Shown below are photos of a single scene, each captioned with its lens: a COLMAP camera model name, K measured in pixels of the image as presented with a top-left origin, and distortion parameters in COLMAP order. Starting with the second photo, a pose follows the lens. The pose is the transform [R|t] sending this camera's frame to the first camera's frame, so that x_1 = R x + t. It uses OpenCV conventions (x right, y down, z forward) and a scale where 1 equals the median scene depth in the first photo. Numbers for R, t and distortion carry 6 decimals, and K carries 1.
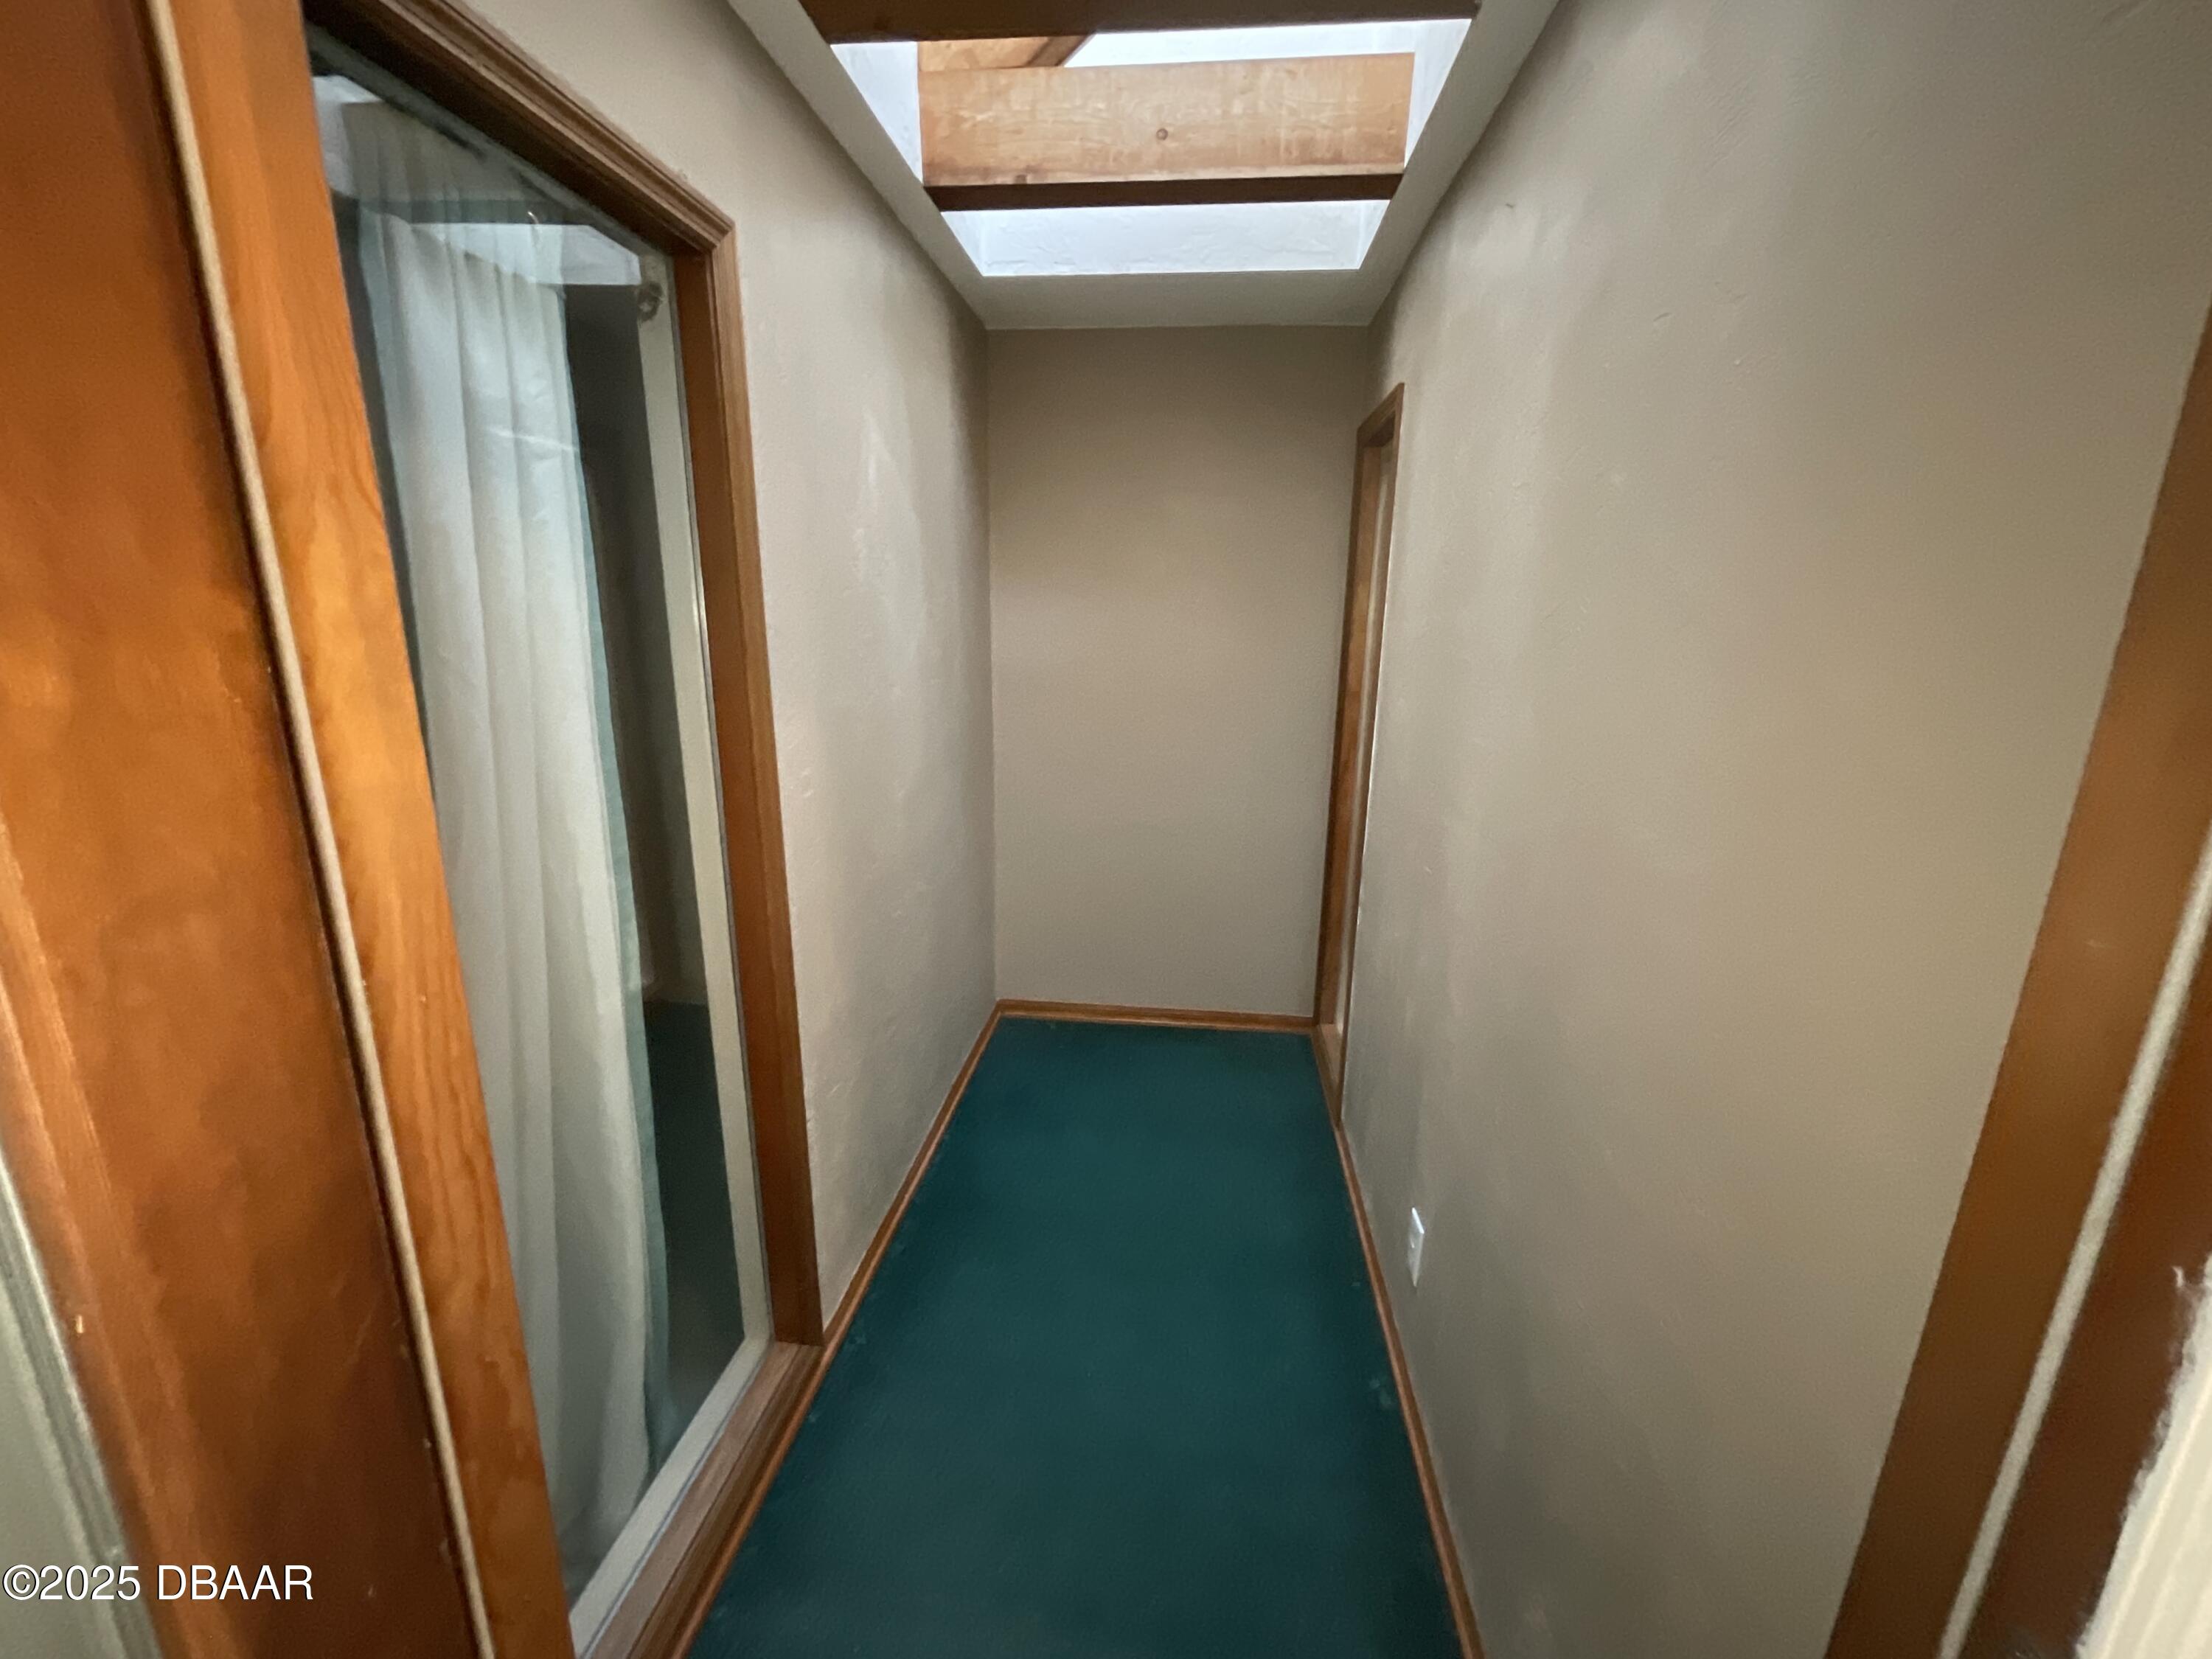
lens RADIAL K [[896.4, 0, 1105.3], [0, 896.4, 834.2], [0, 0, 1]] dist [-0.001715, 0.003743]
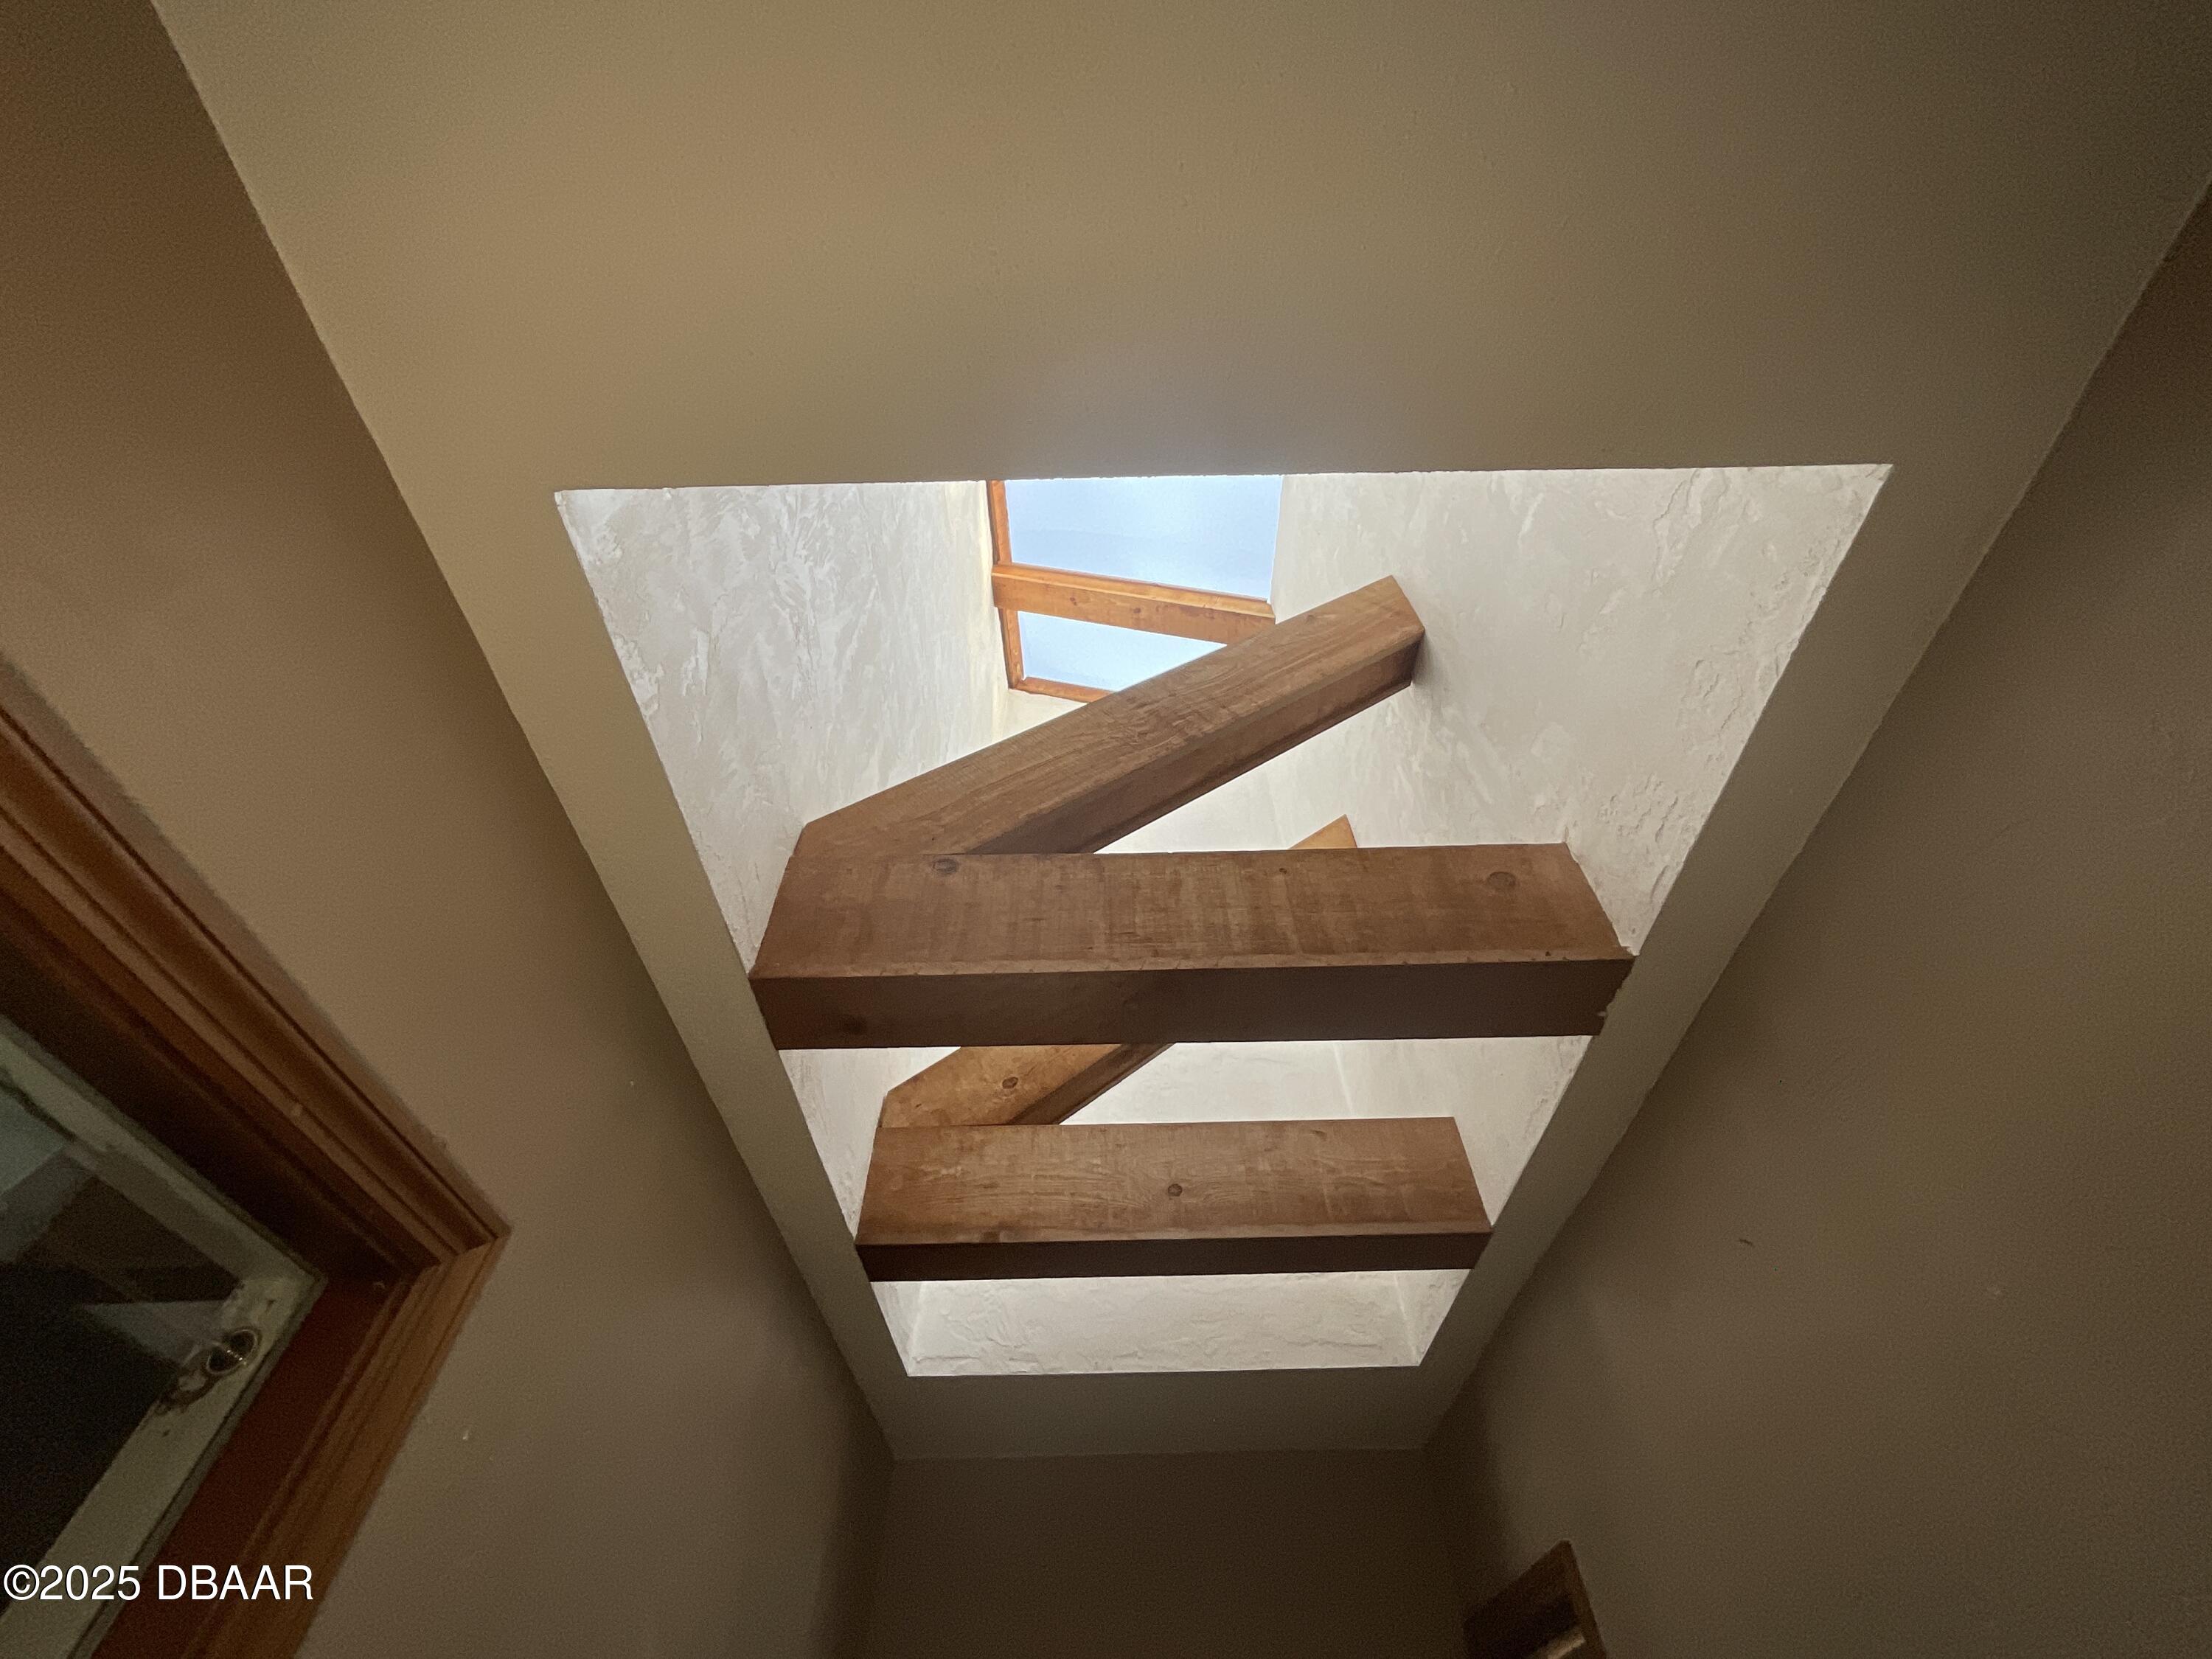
lens RADIAL K [[896.4, 0, 1111.1], [0, 896.4, 839.7], [0, 0, 1]] dist [-0.001715, 0.003743]
pose [[0.994526, 0.054555, 0.089116, -0.080244], [0.057303, 0.428418, -0.901762, -0.197010], [-0.087374, 0.901932, 0.422947, 0.383578]]
